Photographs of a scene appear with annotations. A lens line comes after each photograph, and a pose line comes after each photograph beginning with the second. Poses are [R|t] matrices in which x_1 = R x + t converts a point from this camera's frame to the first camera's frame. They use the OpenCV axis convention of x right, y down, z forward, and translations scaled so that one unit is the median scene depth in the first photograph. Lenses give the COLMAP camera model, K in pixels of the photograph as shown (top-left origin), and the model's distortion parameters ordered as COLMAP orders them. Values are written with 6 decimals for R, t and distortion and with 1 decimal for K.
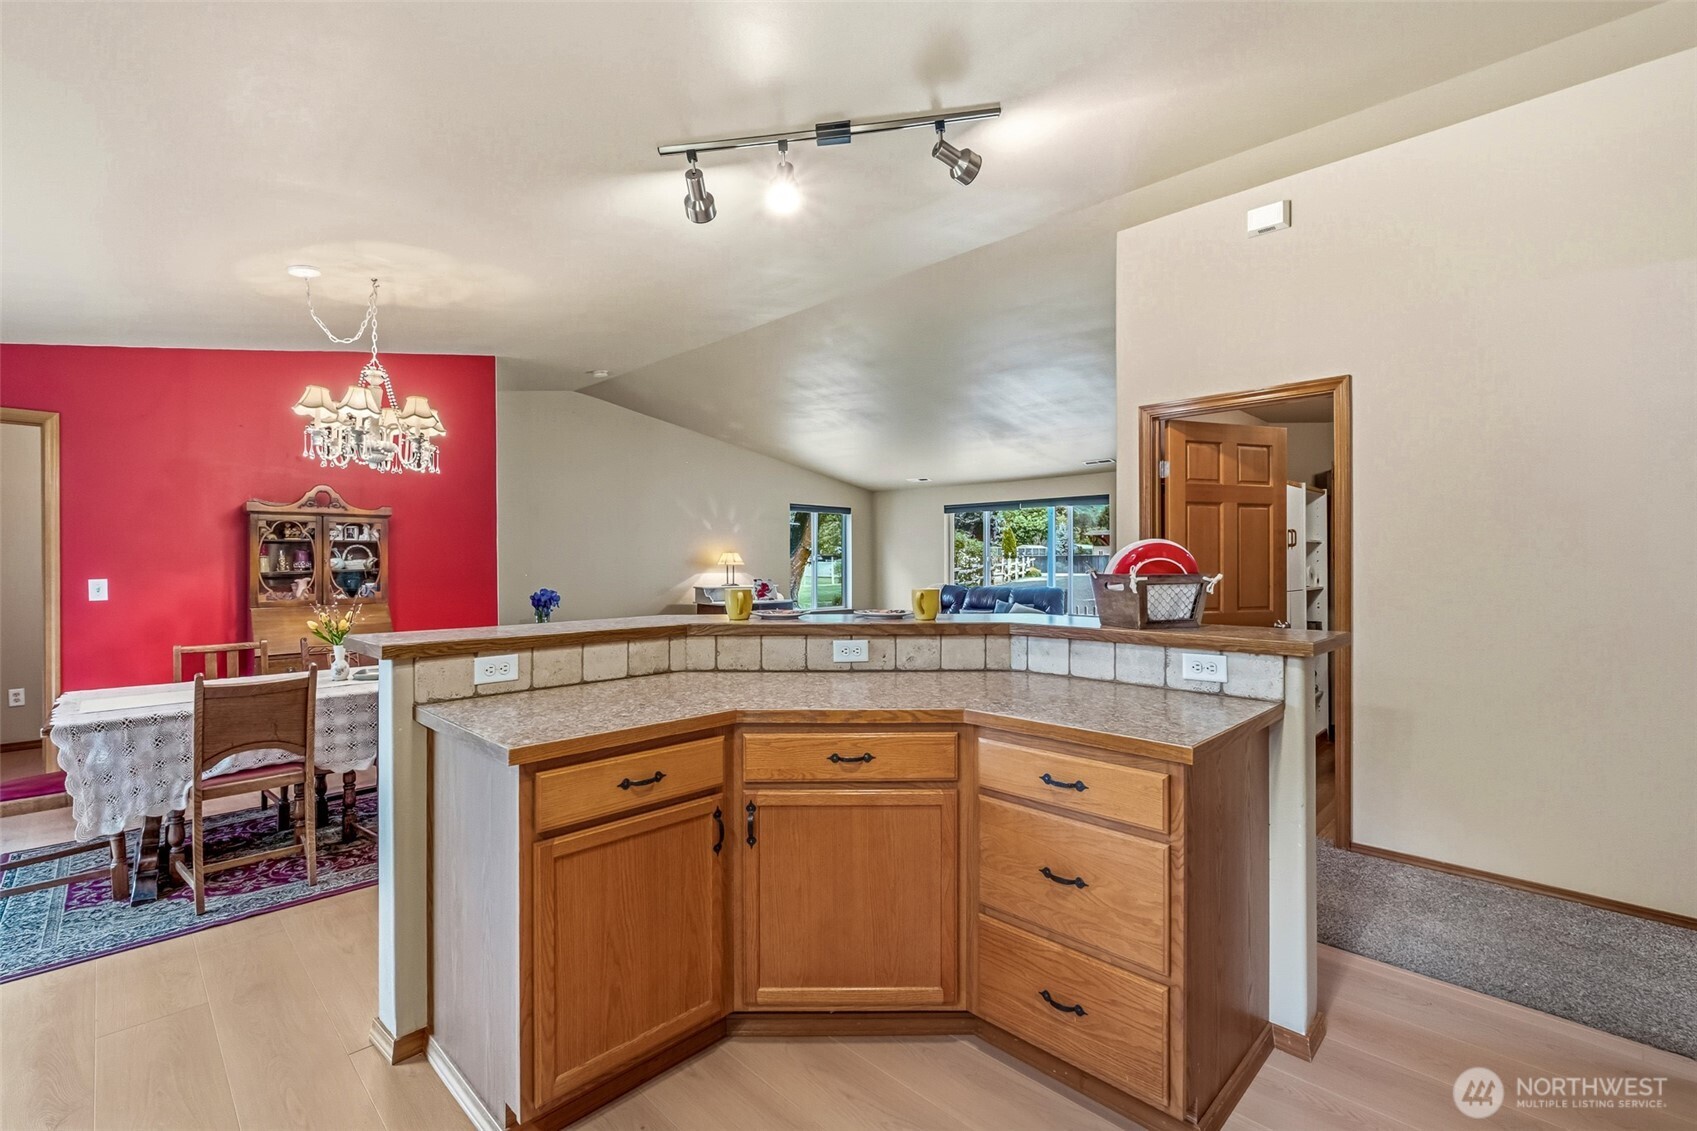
lens RADIAL K [[753.1, 0, 847.5], [0, 753.1, 564.7], [0, 0, 1]] dist [-0.004643, -0.000040]
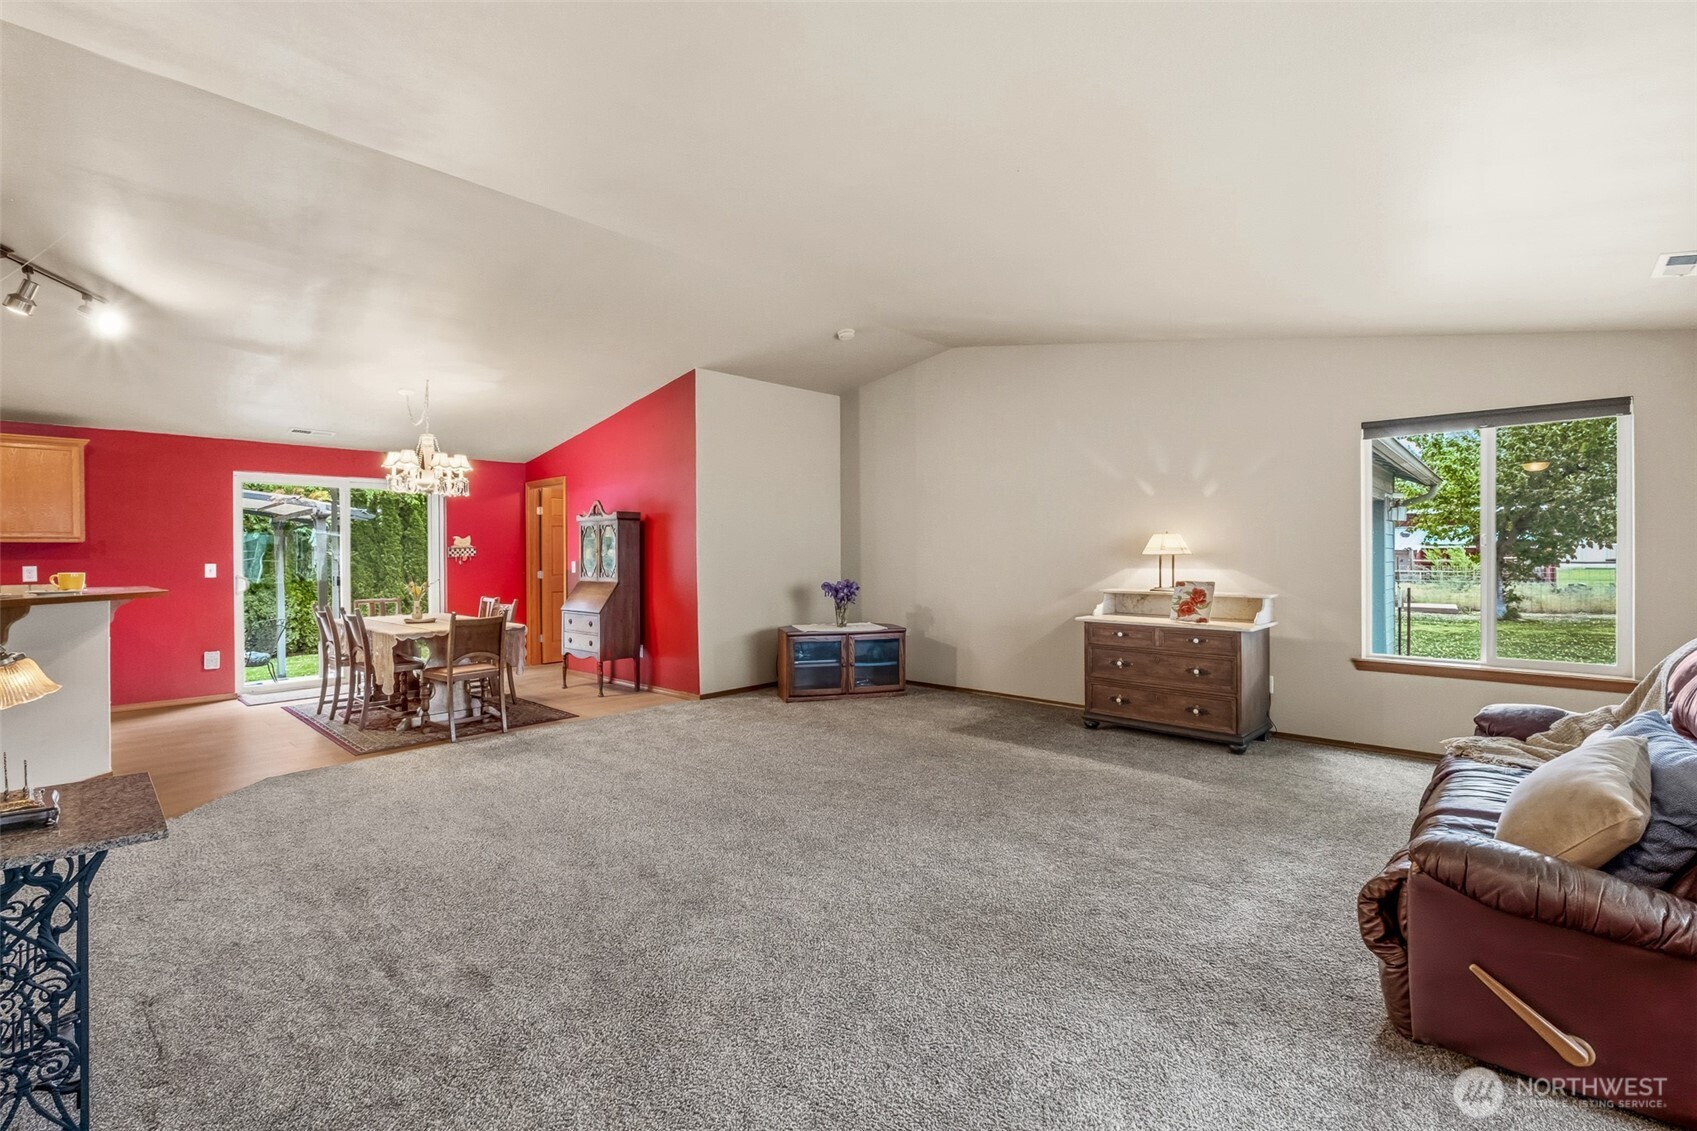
lens RADIAL K [[753.1, 0, 844.1], [0, 753.1, 556.2], [0, 0, 1]] dist [-0.004643, -0.000040]
pose [[0.026740, 0.008953, -0.999602, 0.416133], [0.005015, 0.999946, 0.009090, -0.005203], [0.999630, -0.005256, 0.026694, 0.736570]]
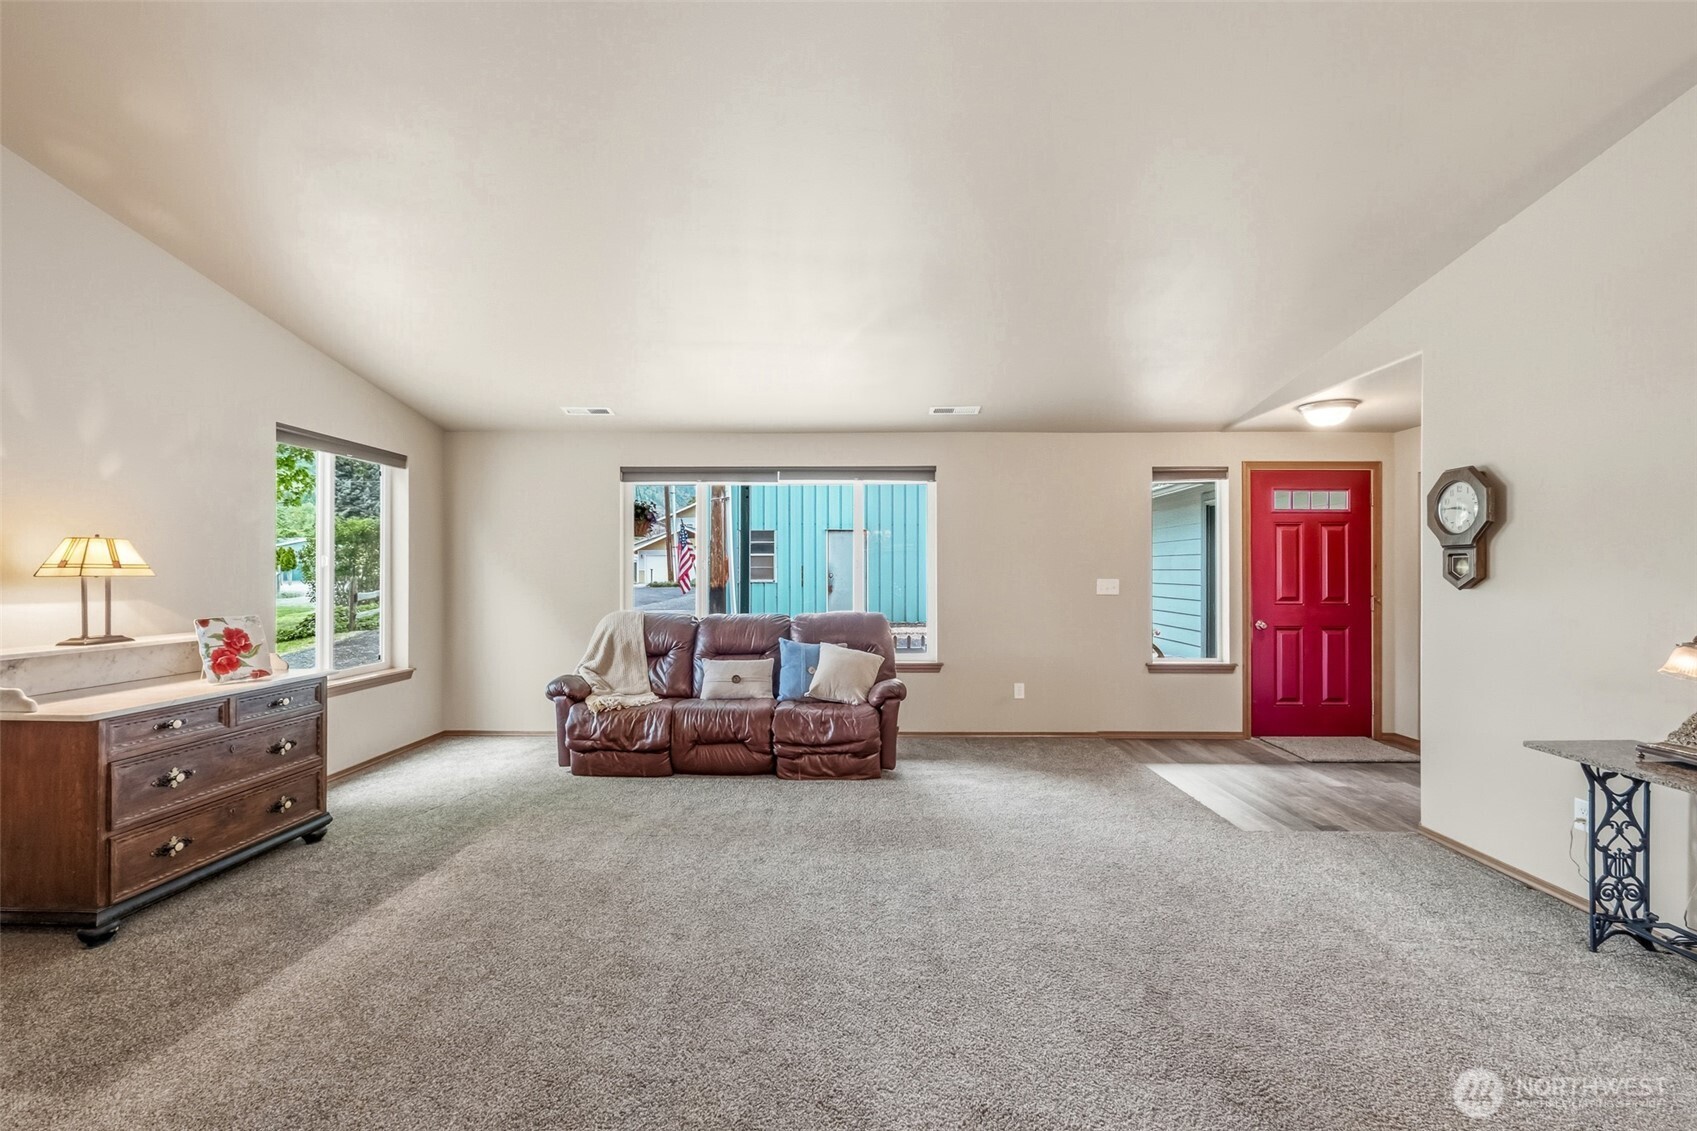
lens RADIAL K [[753.1, 0, 849.0], [0, 753.1, 567.9], [0, 0, 1]] dist [-0.004643, -0.000040]
pose [[0.725642, 0.007675, 0.688030, -0.142930], [-0.005220, 0.999970, -0.005649, -0.003301], [-0.688053, 0.000508, 0.725660, 0.554738]]
